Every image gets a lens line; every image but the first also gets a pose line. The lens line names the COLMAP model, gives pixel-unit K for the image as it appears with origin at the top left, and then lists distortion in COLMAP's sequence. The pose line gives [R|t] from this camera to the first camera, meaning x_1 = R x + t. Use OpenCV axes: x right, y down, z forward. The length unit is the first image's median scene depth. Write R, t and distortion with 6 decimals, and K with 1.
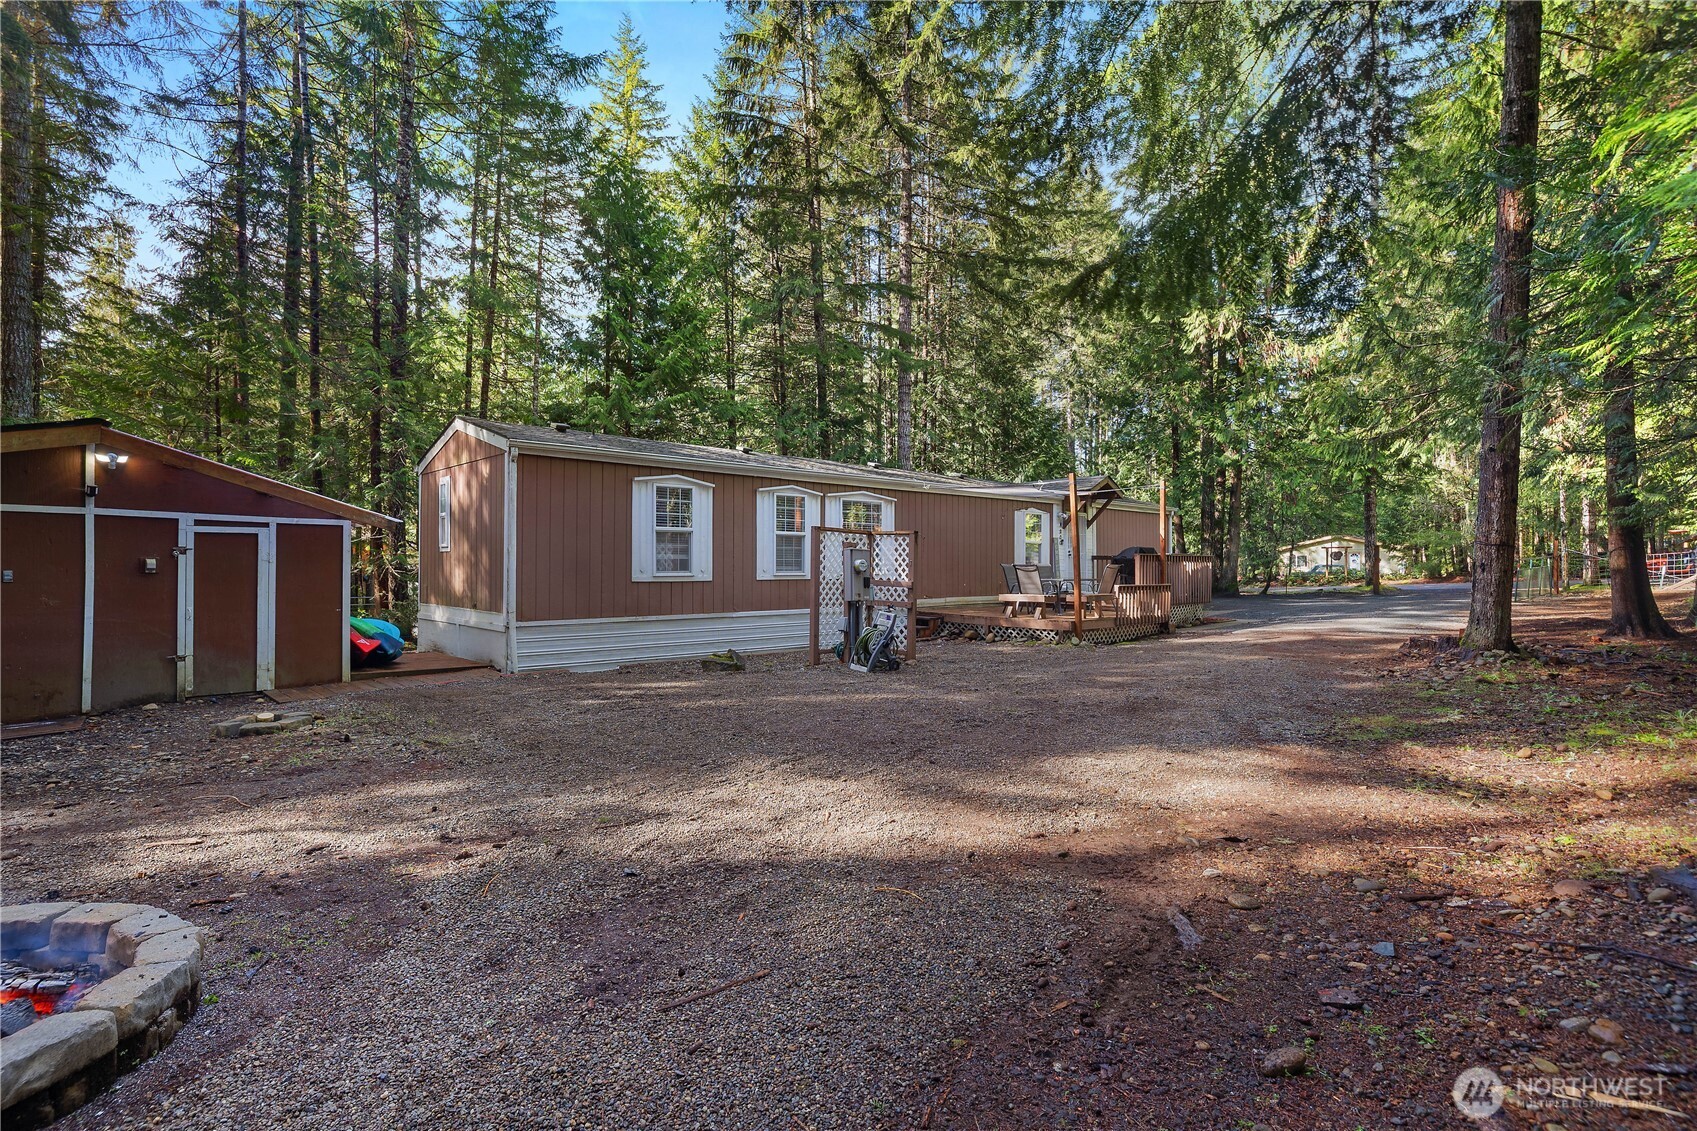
lens RADIAL K [[840.8, 0, 851.8], [0, 840.8, 574.0], [0, 0, 1]] dist [-0.002983, 0.001361]
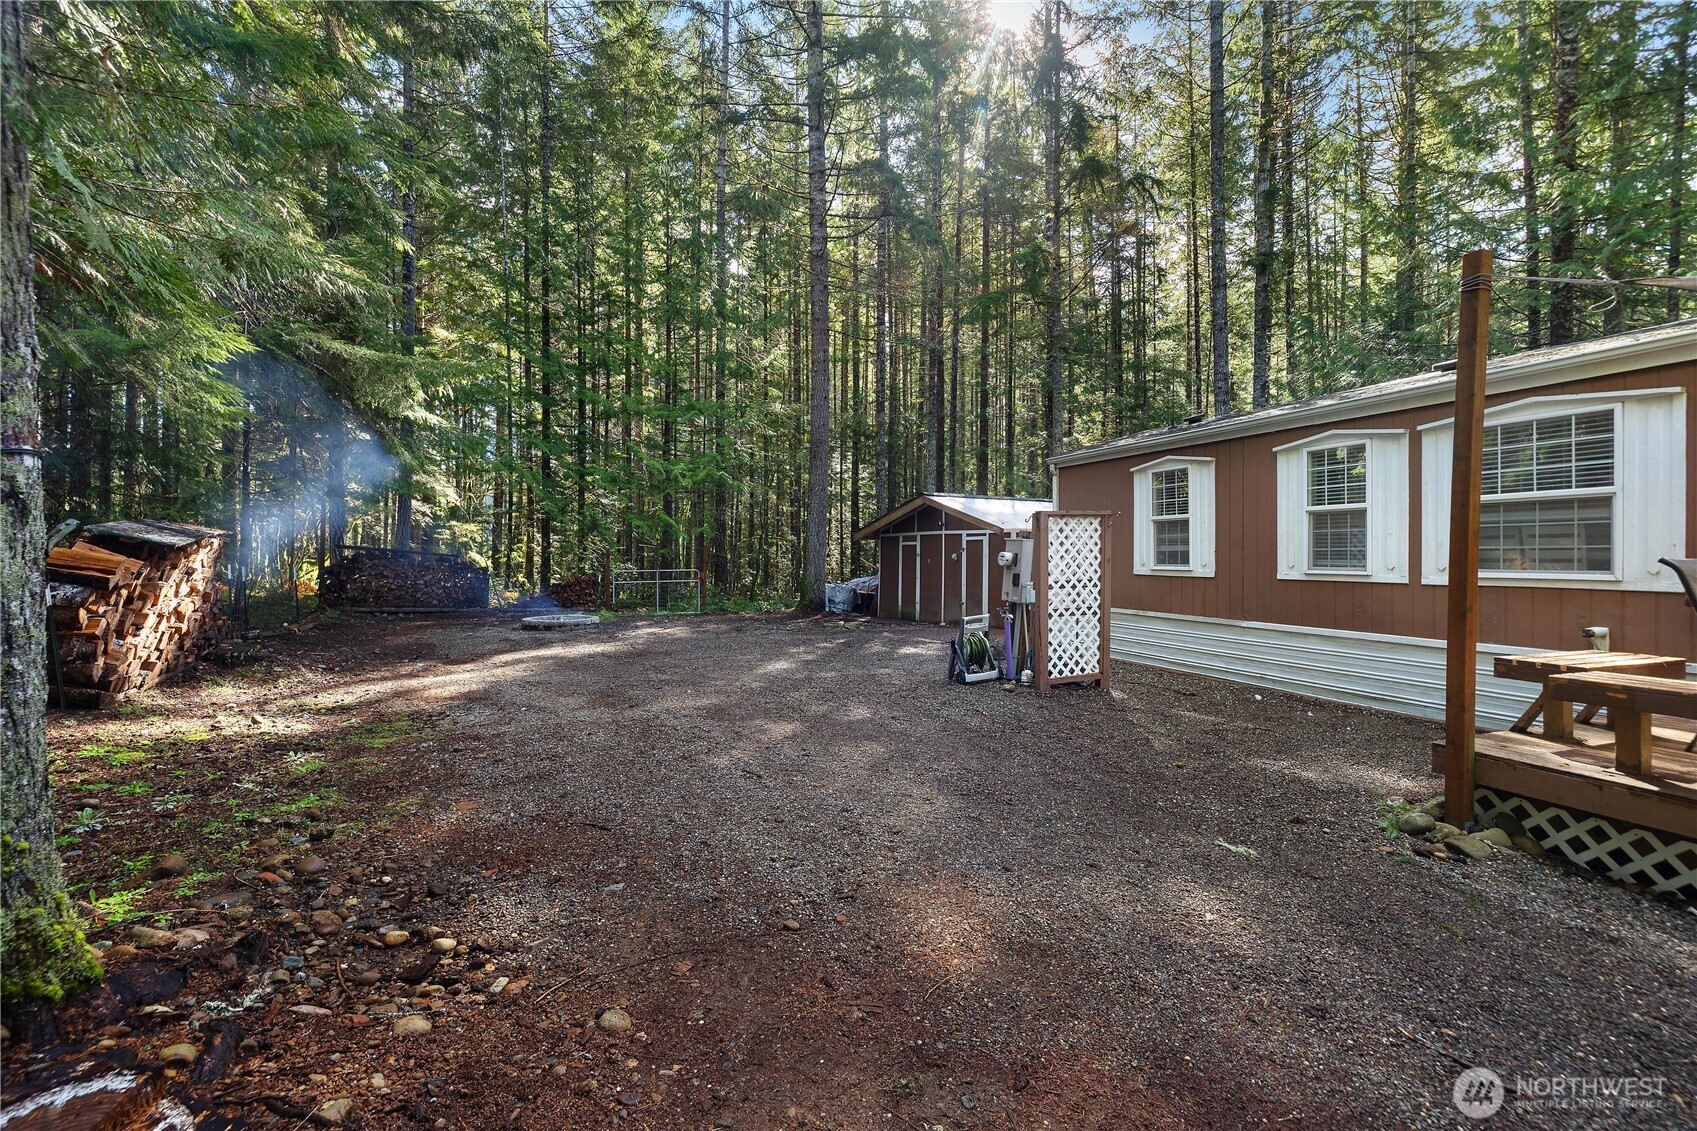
lens RADIAL K [[738.1, 0, 846.3], [0, 738.1, 555.6], [0, 0, 1]] dist [0.008984, -0.000553]
pose [[-0.384644, 0.011925, -0.922988, 0.916116], [0.007131, 0.999925, 0.009947, -0.033095], [0.923037, -0.002756, -0.384701, 1.409700]]
